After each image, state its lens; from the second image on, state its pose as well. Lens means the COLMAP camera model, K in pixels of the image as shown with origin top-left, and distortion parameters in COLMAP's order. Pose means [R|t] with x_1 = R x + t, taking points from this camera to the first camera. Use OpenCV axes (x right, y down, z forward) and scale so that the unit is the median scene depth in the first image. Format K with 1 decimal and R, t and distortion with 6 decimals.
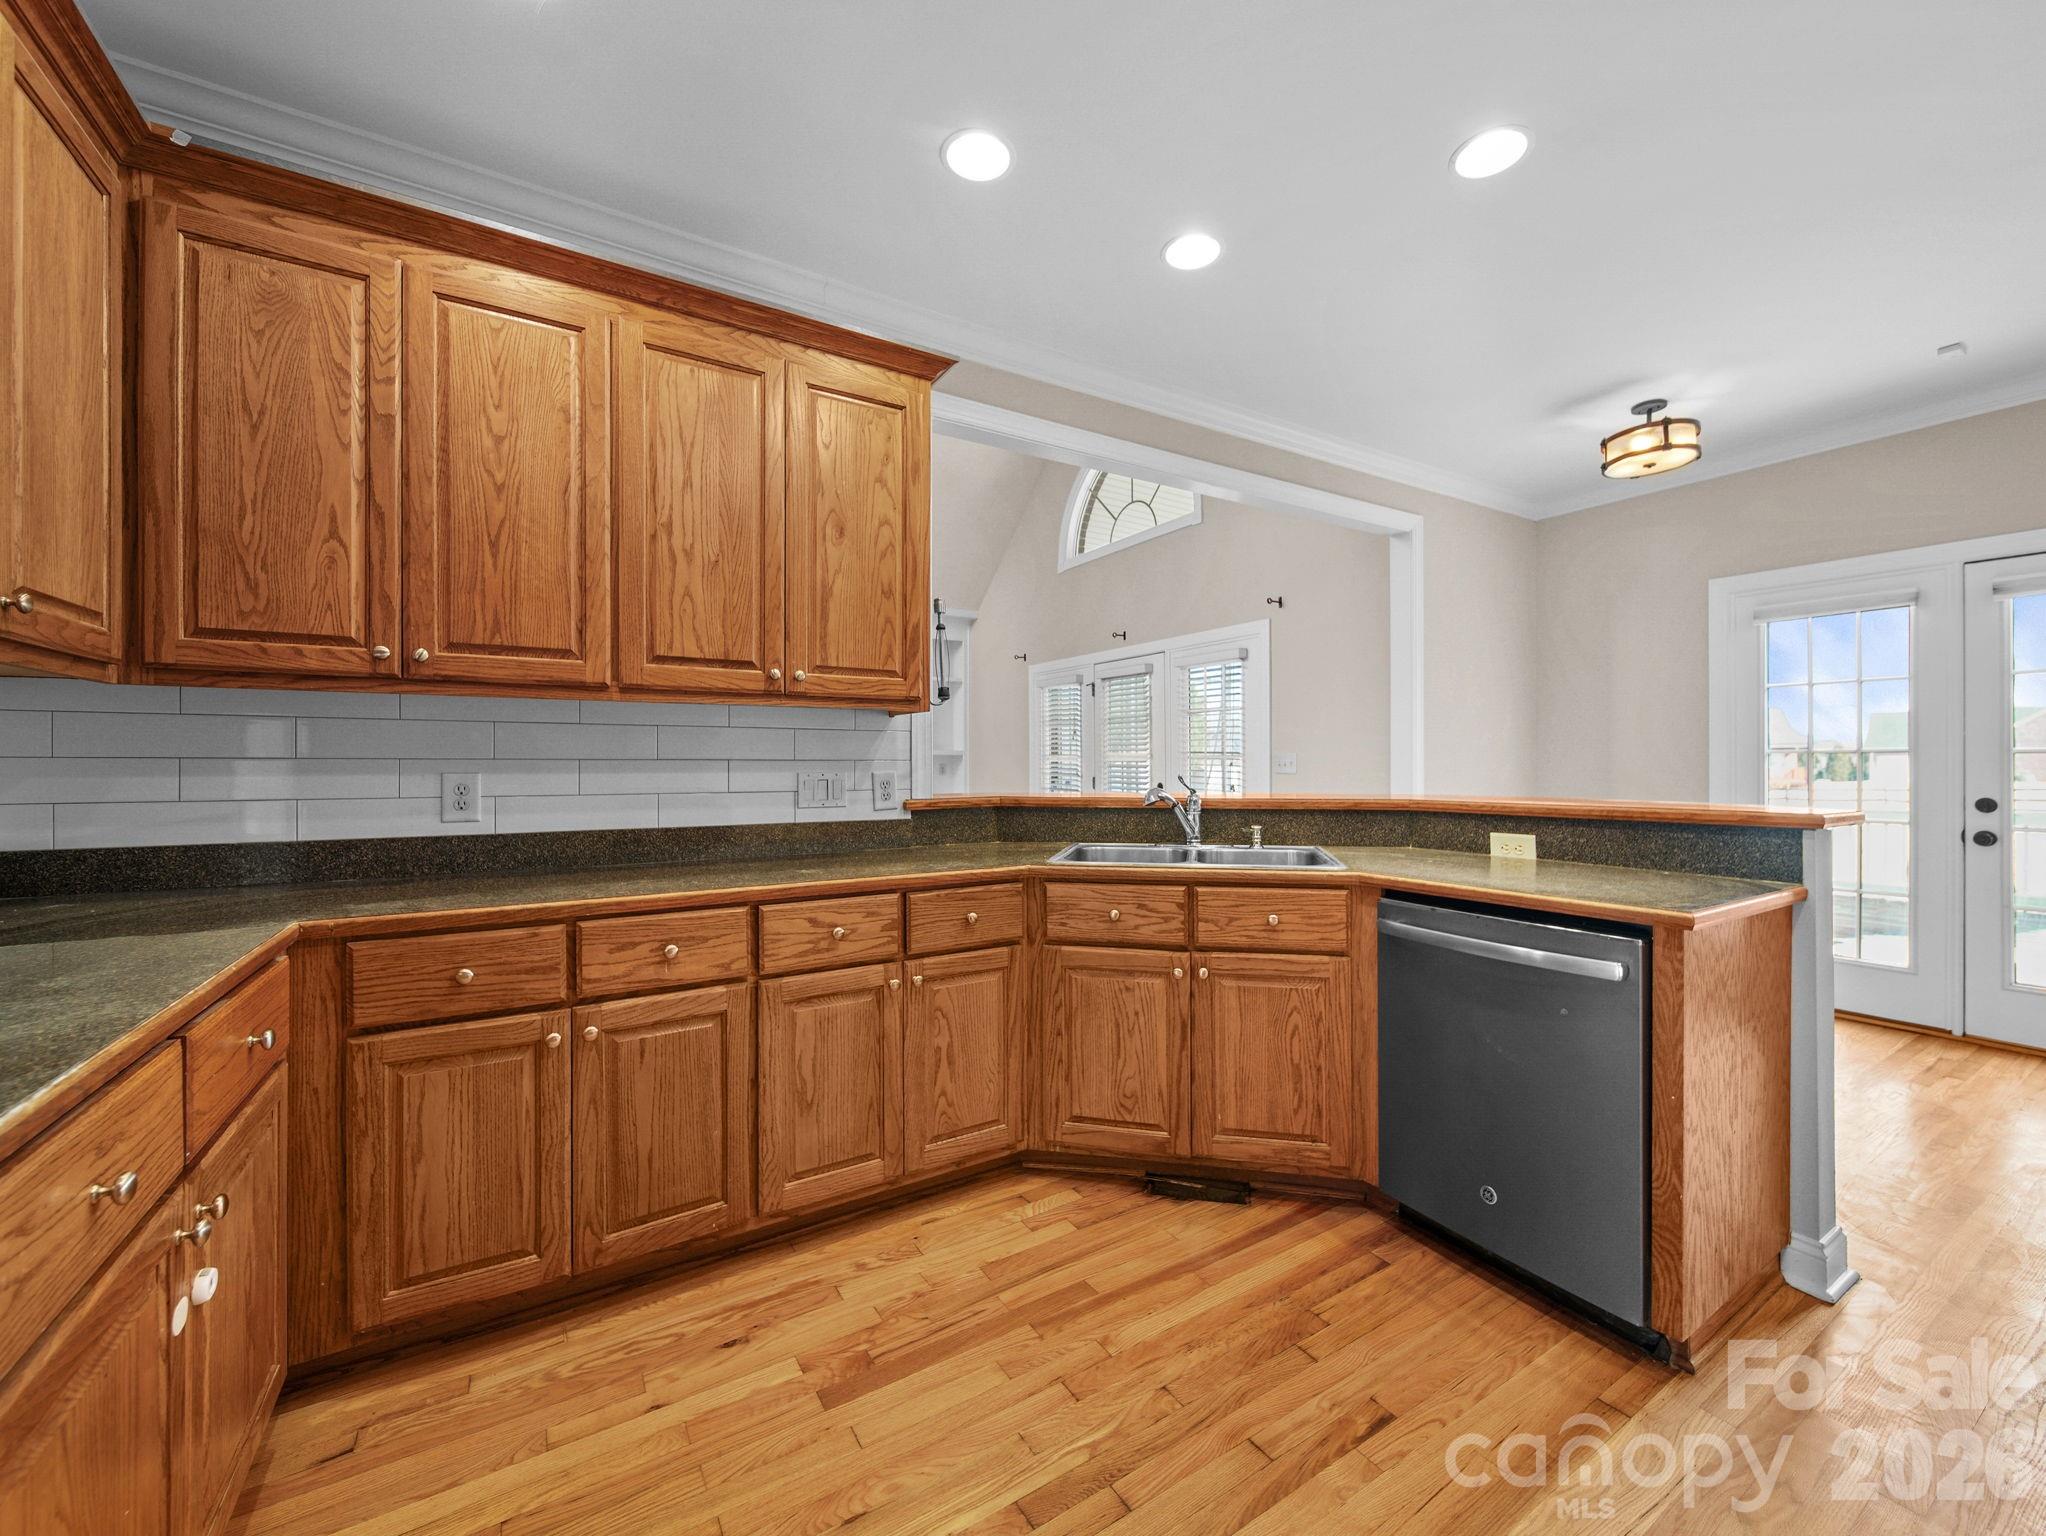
lens RADIAL K [[807.4, 0, 1040.2], [0, 807.4, 764.8], [0, 0, 1]] dist [-0.003624, -0.000508]
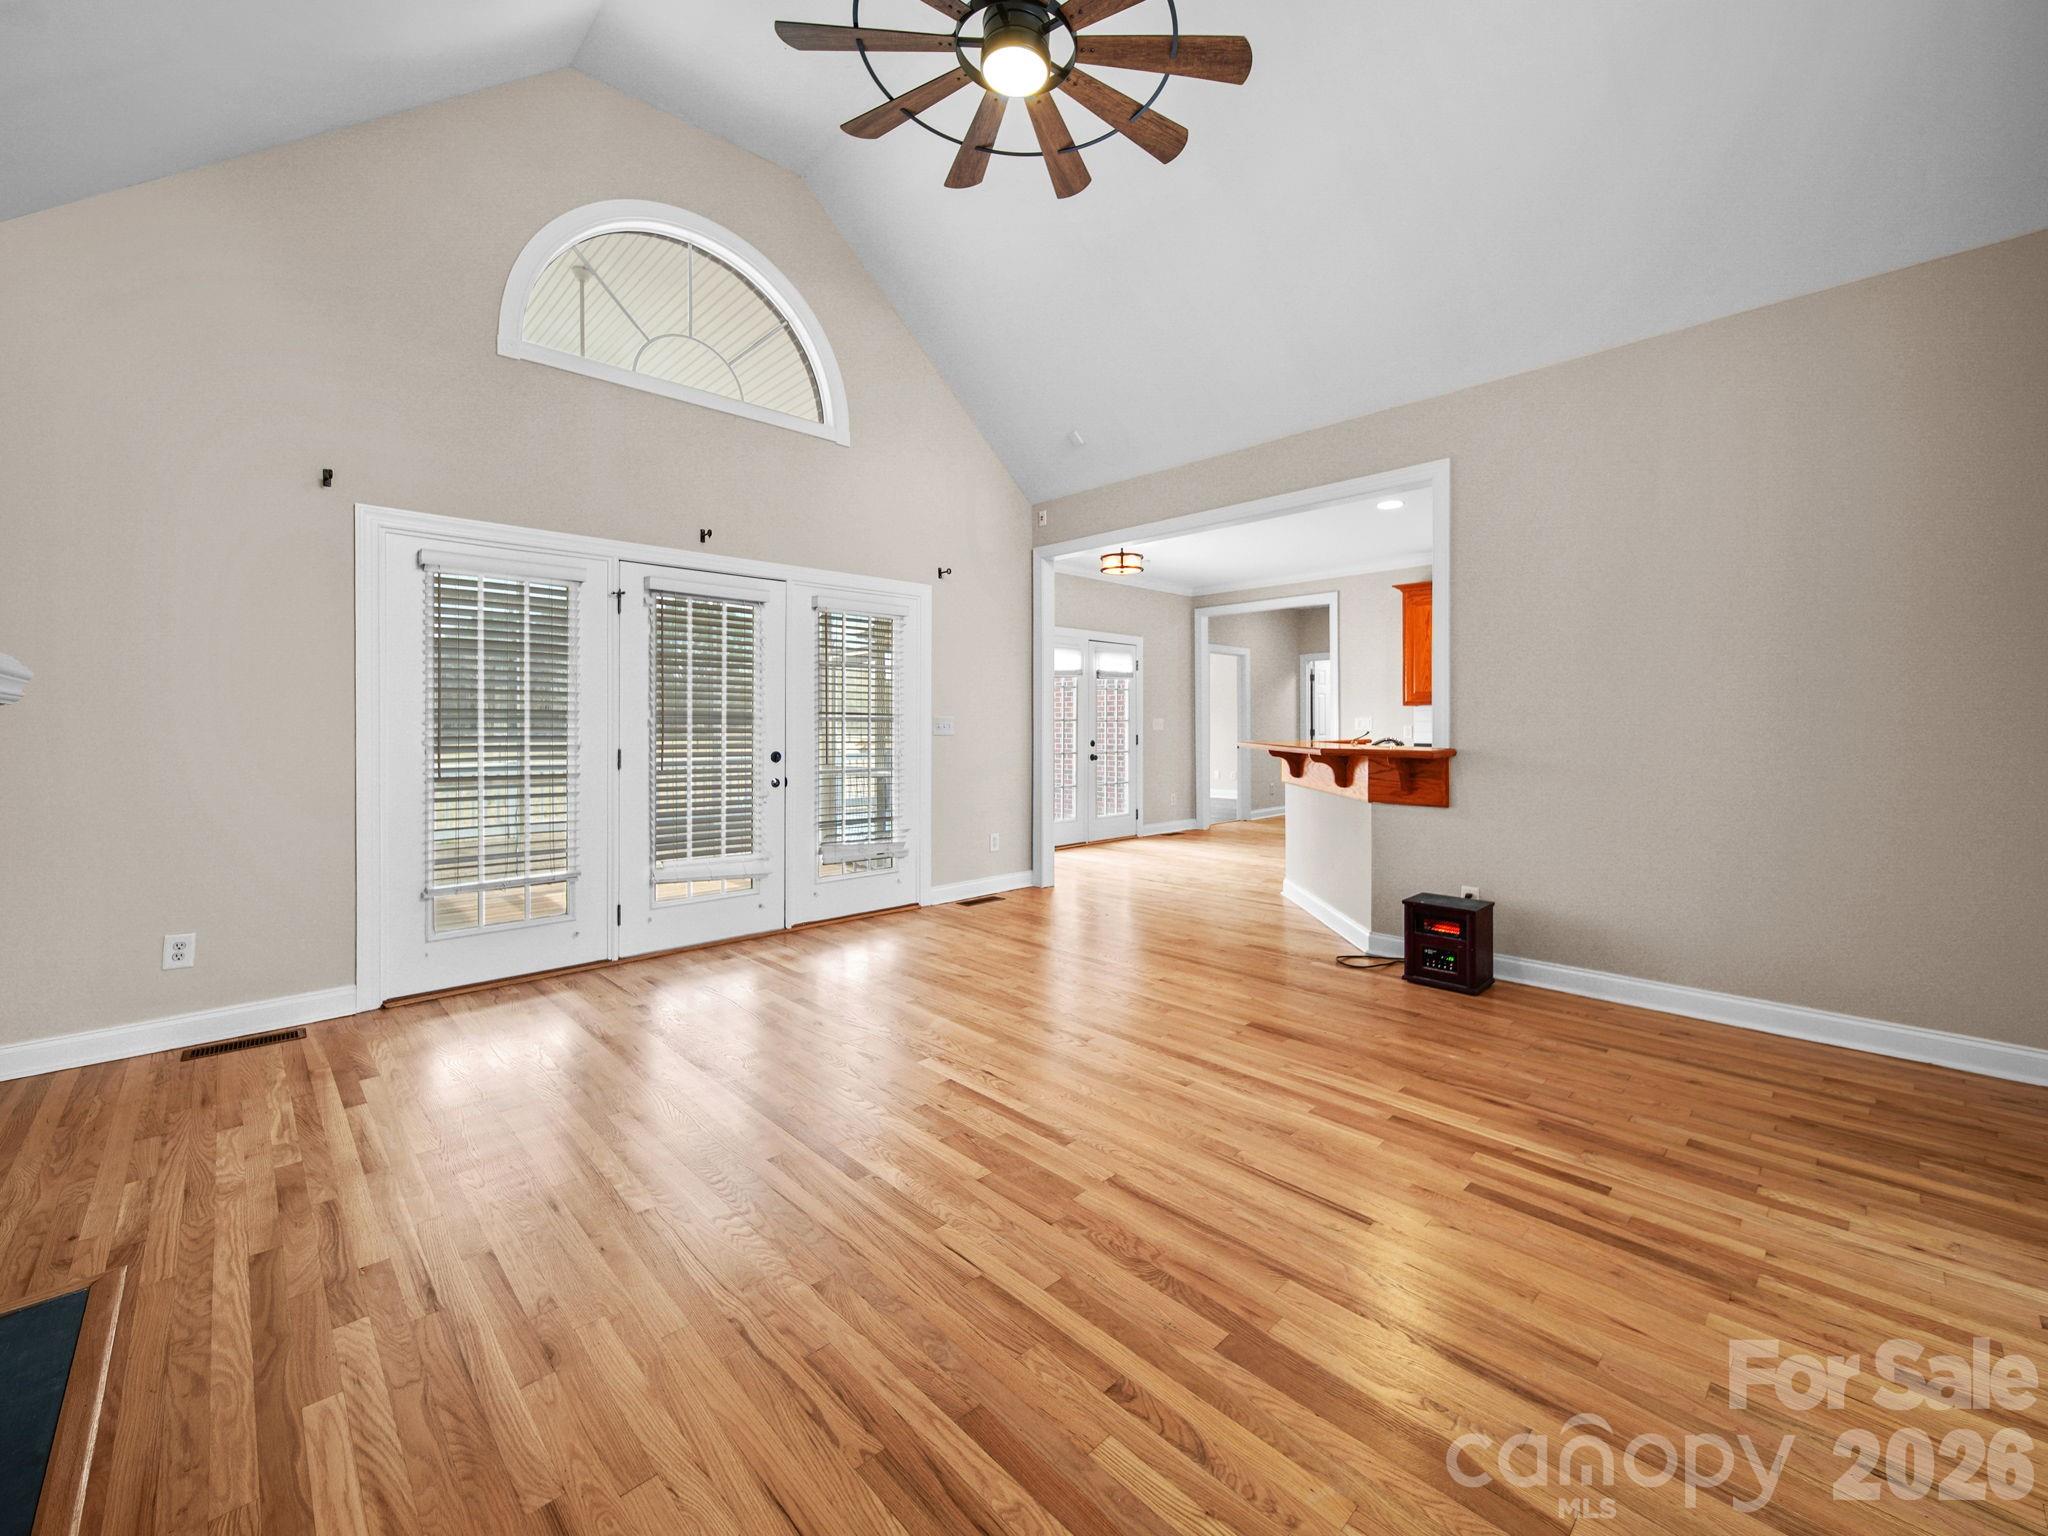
lens RADIAL K [[826.5, 0, 1025.9], [0, 826.5, 727.9], [0, 0, 1]] dist [-0.001740, -0.000169]
pose [[-0.196005, -0.001182, 0.980602, -1.887209], [0.004529, 0.999988, 0.002111, -0.000860], [-0.980593, 0.004855, -0.195997, 2.637201]]
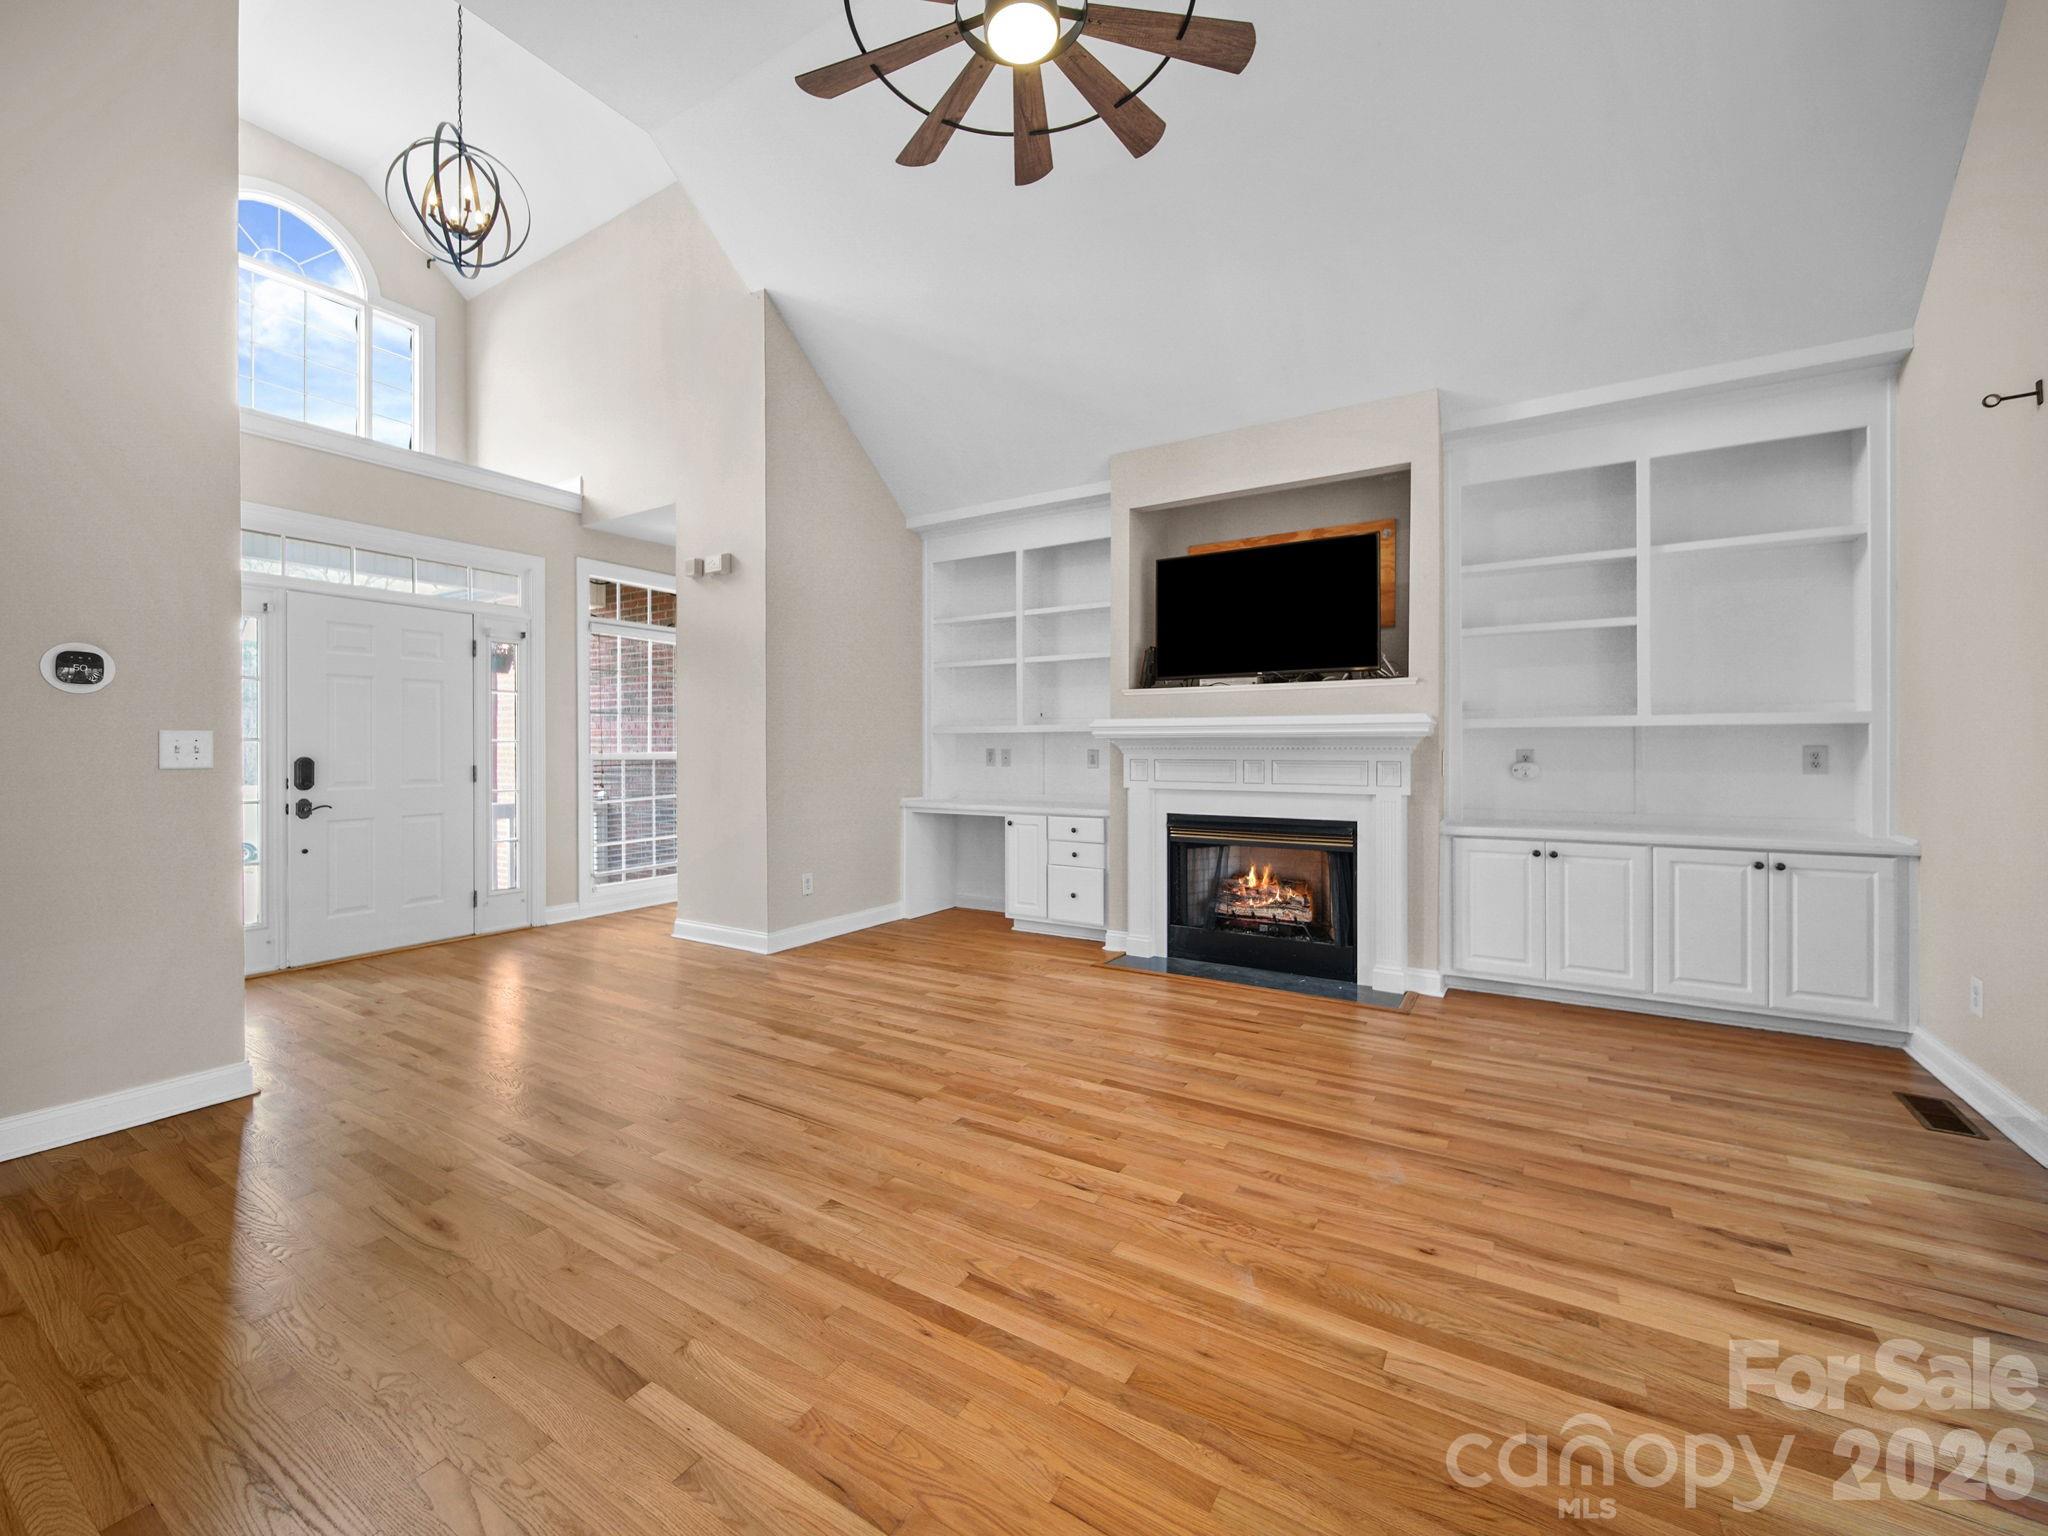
lens RADIAL K [[828.8, 0, 1037.7], [0, 828.8, 750.1], [0, 0, 1]] dist [-0.003594, -0.000639]
pose [[0.449277, 0.005831, -0.893373, 0.317765], [-0.001544, 0.999982, 0.005751, -0.004093], [0.893391, -0.001204, 0.449278, 1.924725]]
